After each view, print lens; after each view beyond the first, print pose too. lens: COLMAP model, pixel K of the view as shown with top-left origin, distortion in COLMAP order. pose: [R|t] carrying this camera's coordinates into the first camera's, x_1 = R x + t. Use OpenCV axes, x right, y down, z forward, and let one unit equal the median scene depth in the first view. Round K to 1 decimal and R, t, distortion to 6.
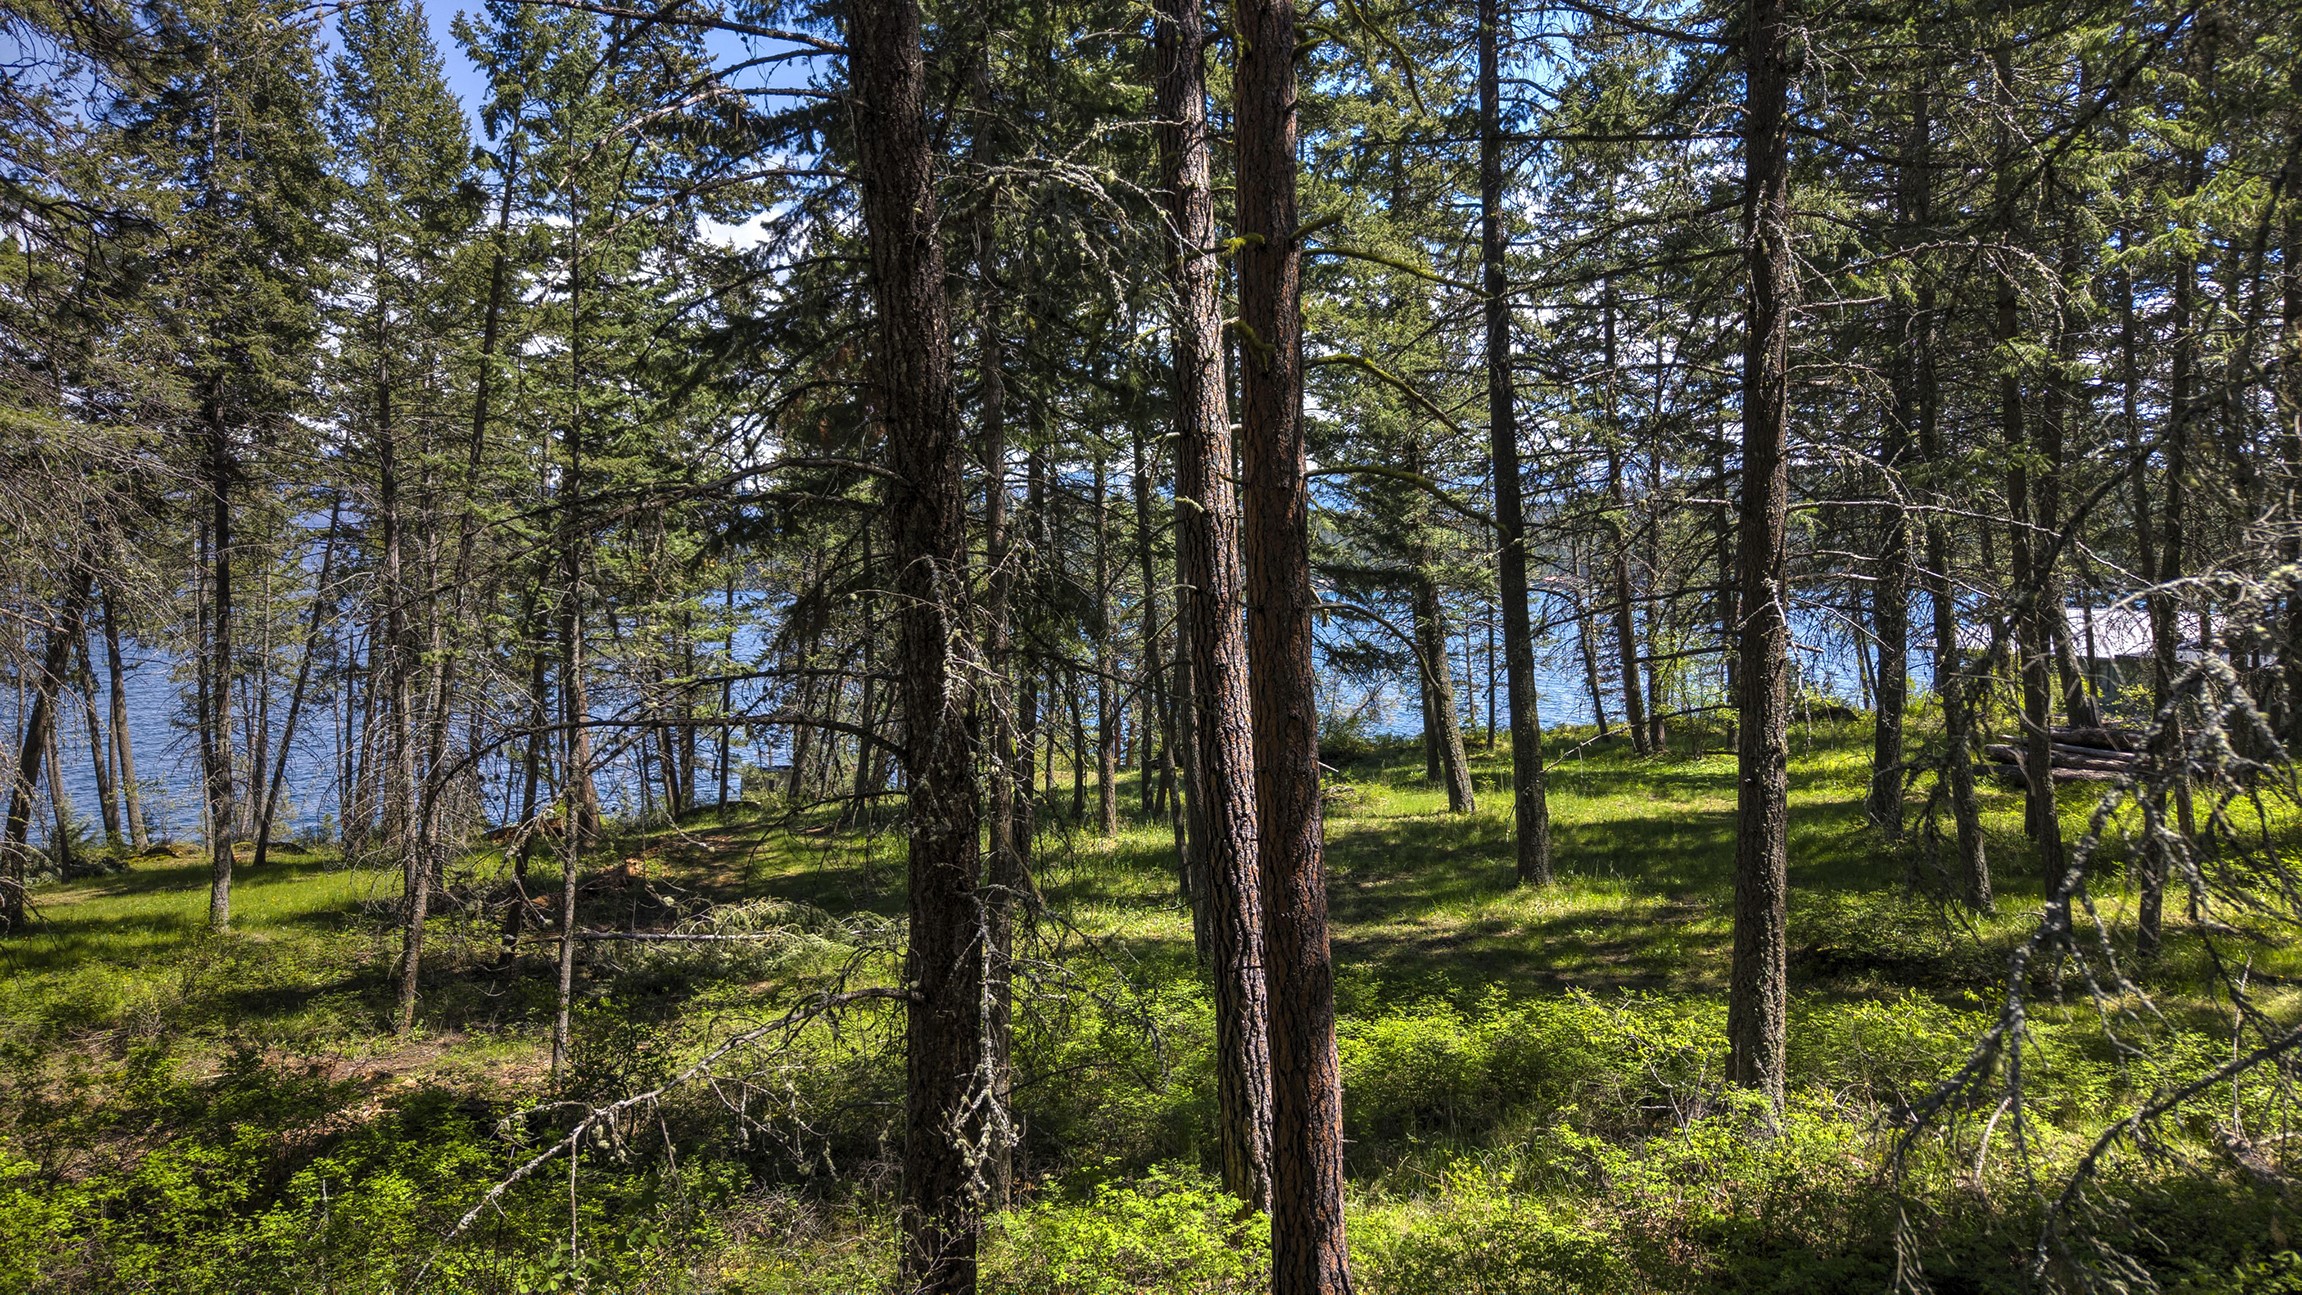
lens RADIAL K [[1538.0, 0, 1160.8], [0, 1538.0, 643.5], [0, 0, 1]] dist [0.025936, -0.027219]
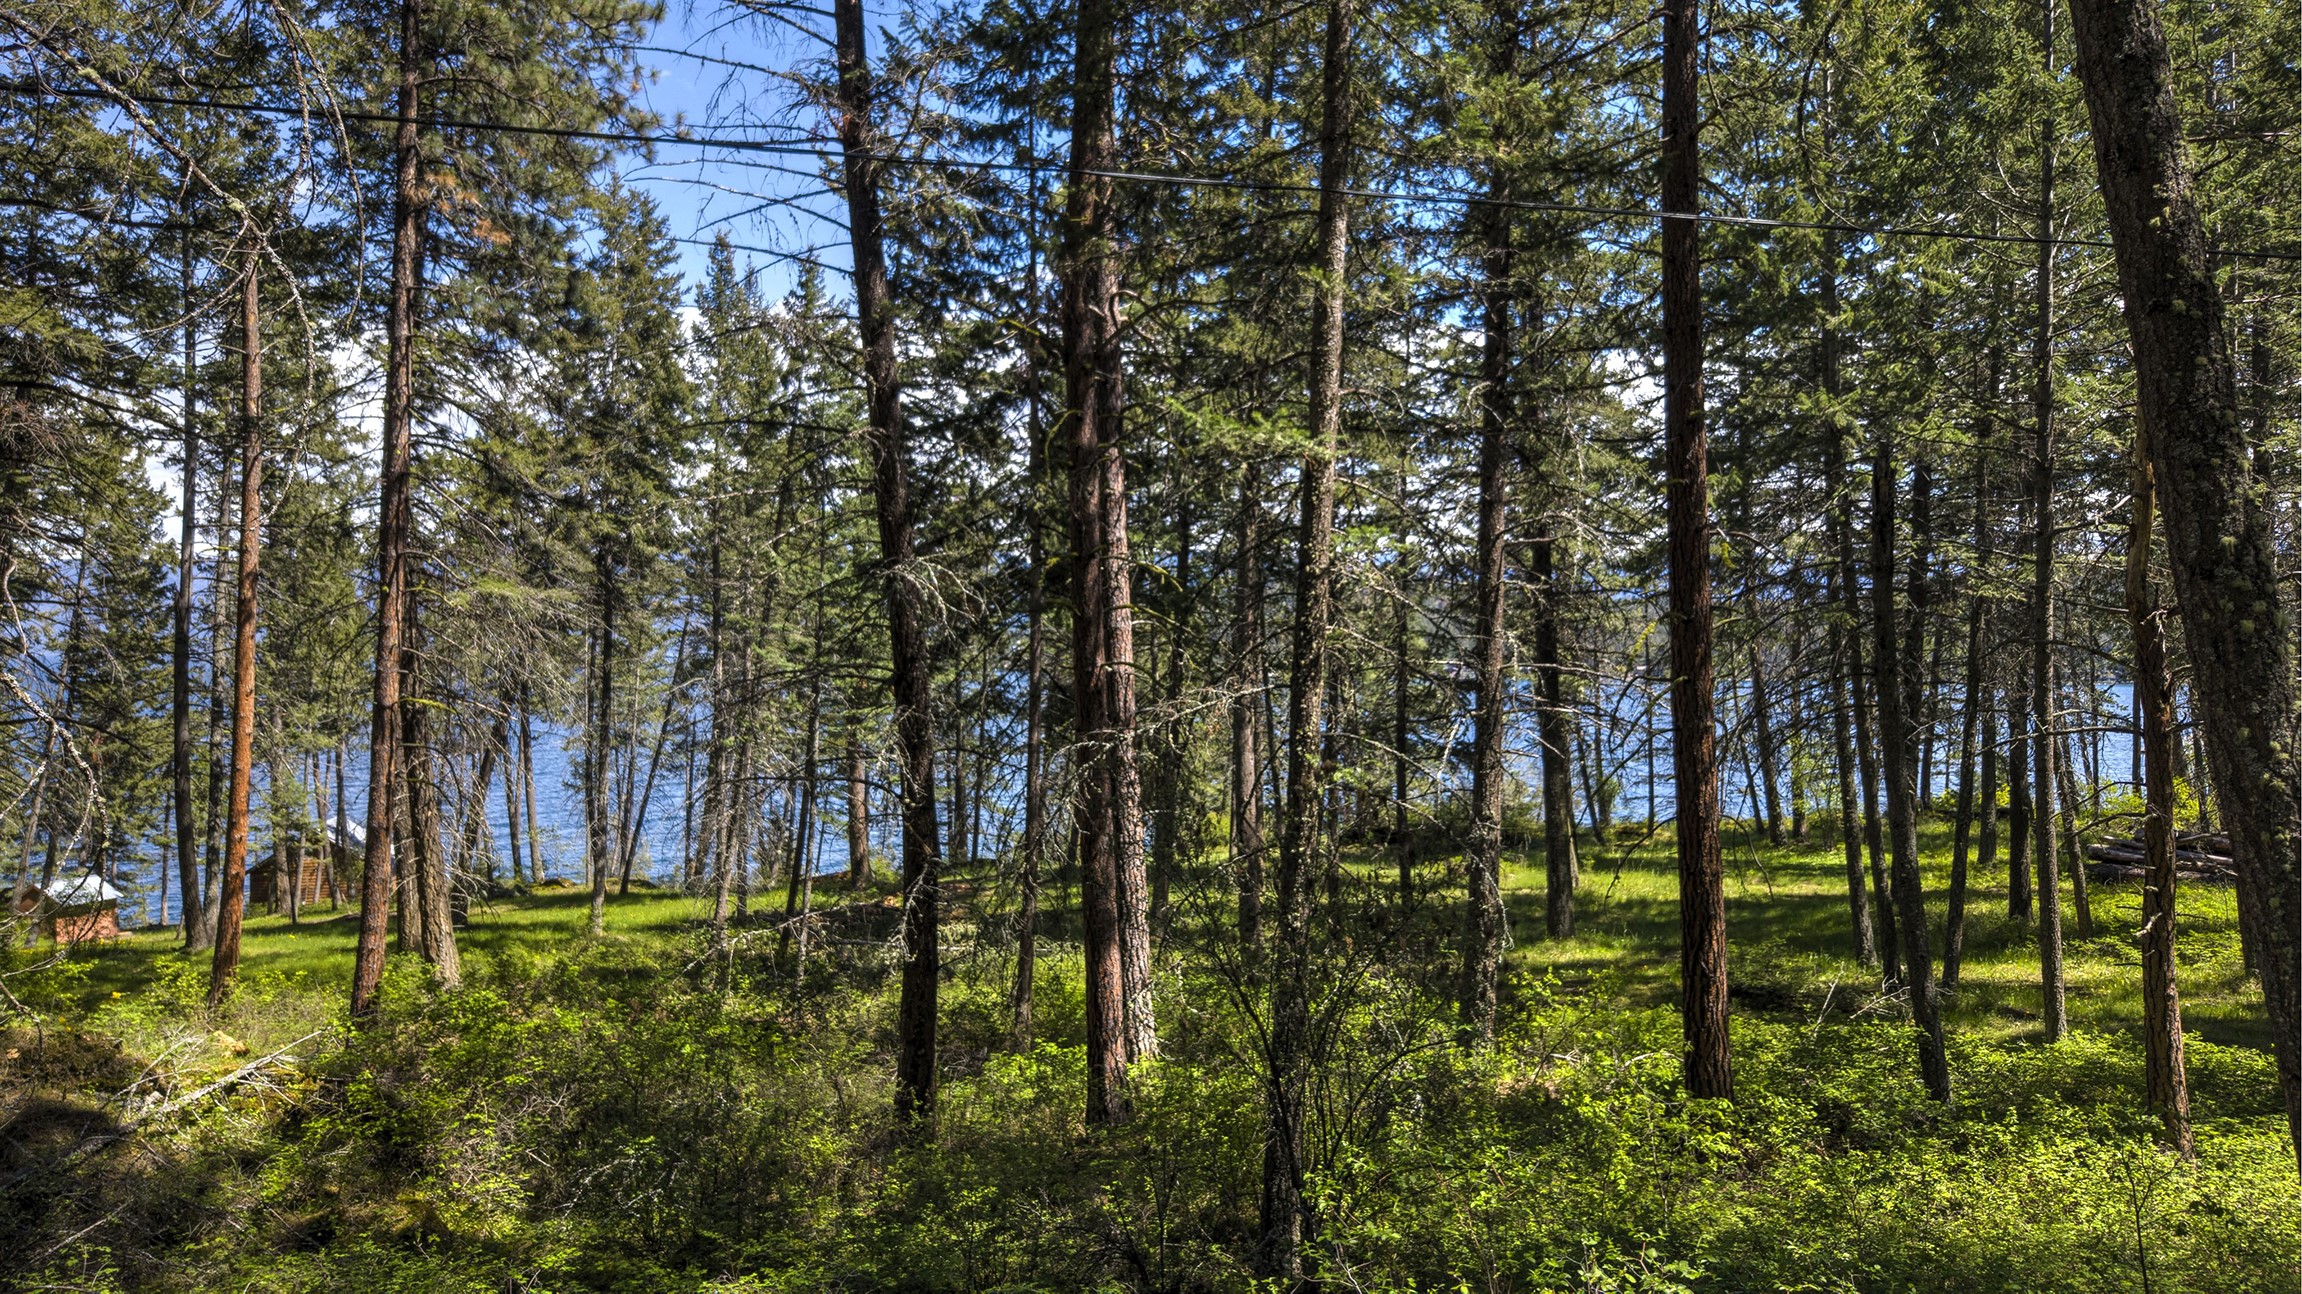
lens RADIAL K [[1538.0, 0, 1160.8], [0, 1538.0, 643.0], [0, 0, 1]] dist [0.025936, -0.027219]
pose [[0.980555, 0.006452, -0.196137, 0.191098], [-0.017161, 0.998450, -0.052951, -0.010985], [0.195492, 0.055287, 0.979146, -0.325806]]
